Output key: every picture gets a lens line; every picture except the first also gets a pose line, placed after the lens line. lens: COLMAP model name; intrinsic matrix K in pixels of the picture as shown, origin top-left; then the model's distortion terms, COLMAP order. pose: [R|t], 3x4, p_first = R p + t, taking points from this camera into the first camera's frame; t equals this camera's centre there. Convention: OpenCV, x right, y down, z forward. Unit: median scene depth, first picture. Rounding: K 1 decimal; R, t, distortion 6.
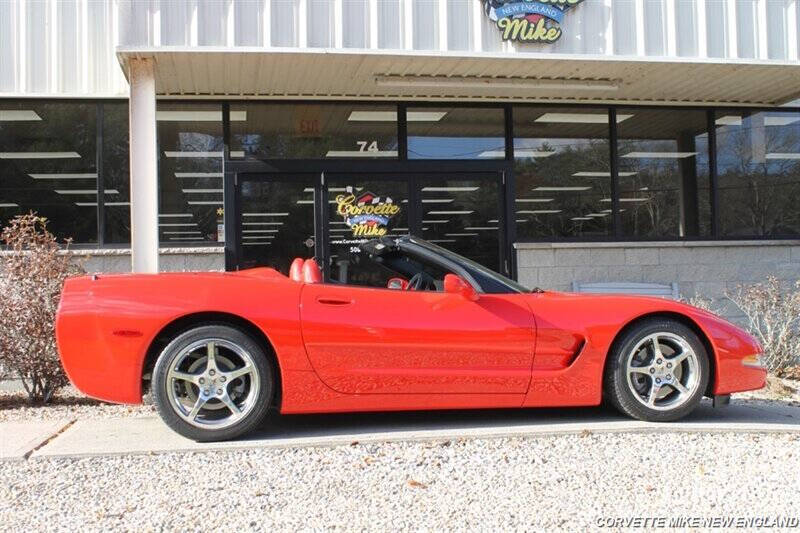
lens RADIAL K [[976.9, 0, 405.4], [0, 976.9, 273.4], [0, 0, 1]] dist [-0.065592, 0.000000]
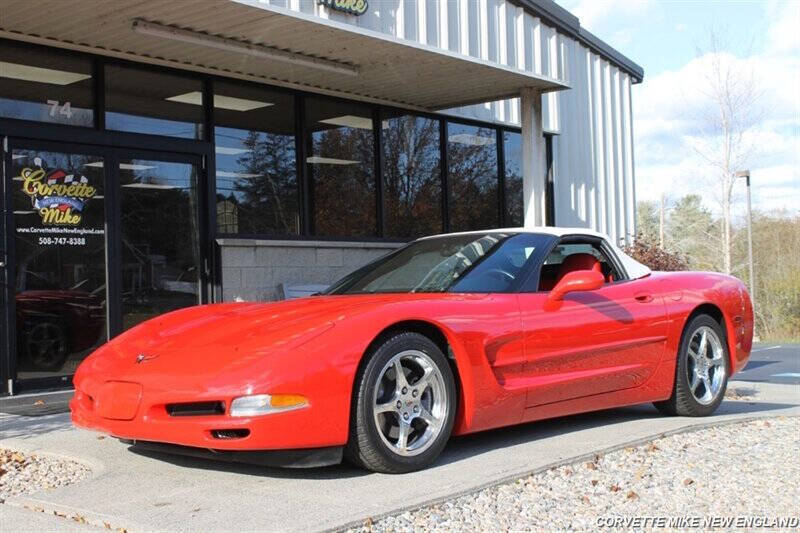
lens RADIAL K [[1025.0, 0, 402.4], [0, 1025.0, 271.5], [0, 0, 1]] dist [-0.054301, 0.000000]
pose [[0.765297, 0.010321, 0.643594, -0.369359], [-0.003285, 0.999921, -0.012129, 0.008739], [-0.643669, 0.007168, 0.765271, 0.224095]]
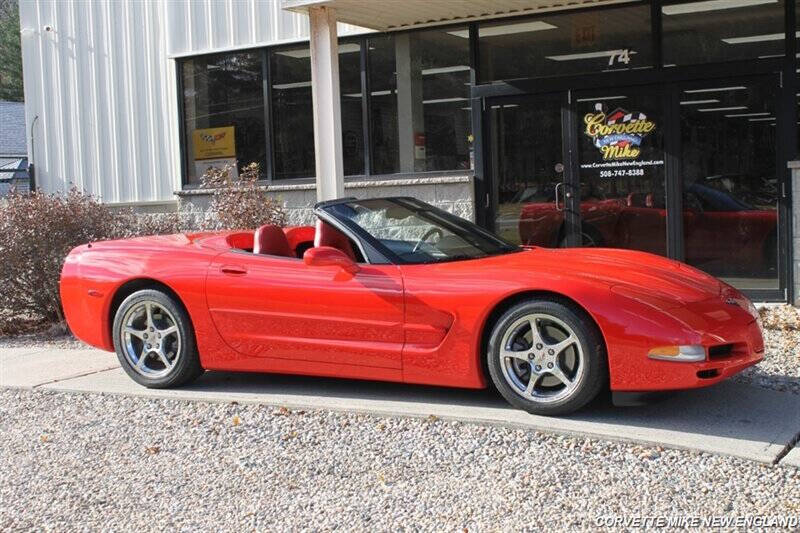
lens RADIAL K [[1107.1, 0, 404.5], [0, 1107.1, 268.8], [0, 0, 1]] dist [-0.036550, 0.000000]
pose [[0.780278, 0.034972, -0.624454, 0.468484], [0.037387, 0.994042, 0.102387, -0.051439], [0.624314, -0.103237, 0.774322, 0.091946]]
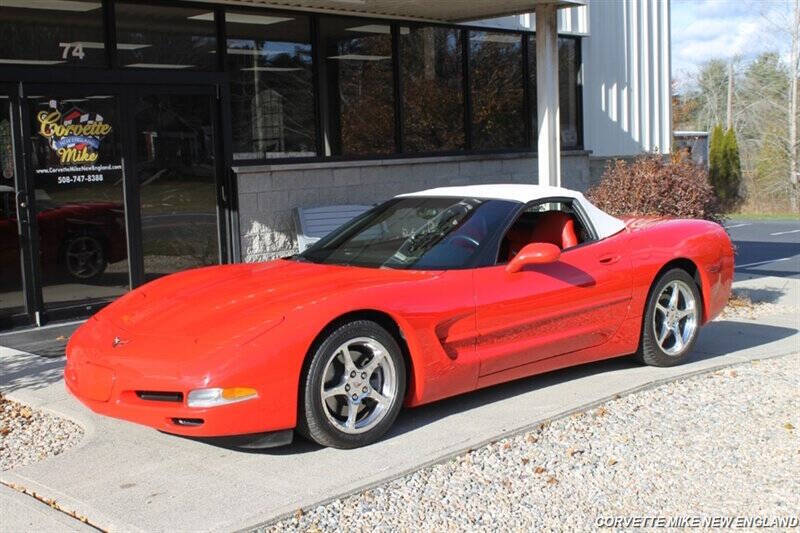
lens RADIAL K [[1025.0, 0, 401.6], [0, 1025.0, 273.2], [0, 0, 1]] dist [-0.054301, 0.000000]
pose [[0.807637, -0.078484, 0.584434, -0.341493], [0.004841, 0.991952, 0.126520, -0.055830], [-0.589660, -0.099353, 0.801517, 0.165389]]
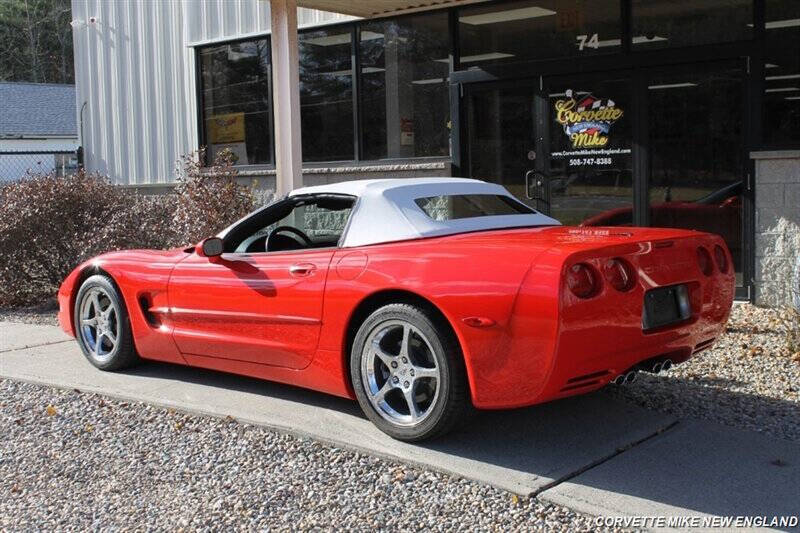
lens RADIAL K [[1025.0, 0, 404.1], [0, 1025.0, 259.0], [0, 0, 1]] dist [-0.054301, 0.000000]
pose [[0.676094, 0.062501, -0.734160, 0.554241], [0.029848, 0.993255, 0.112046, -0.048194], [0.736211, -0.097667, 0.669668, 0.279528]]
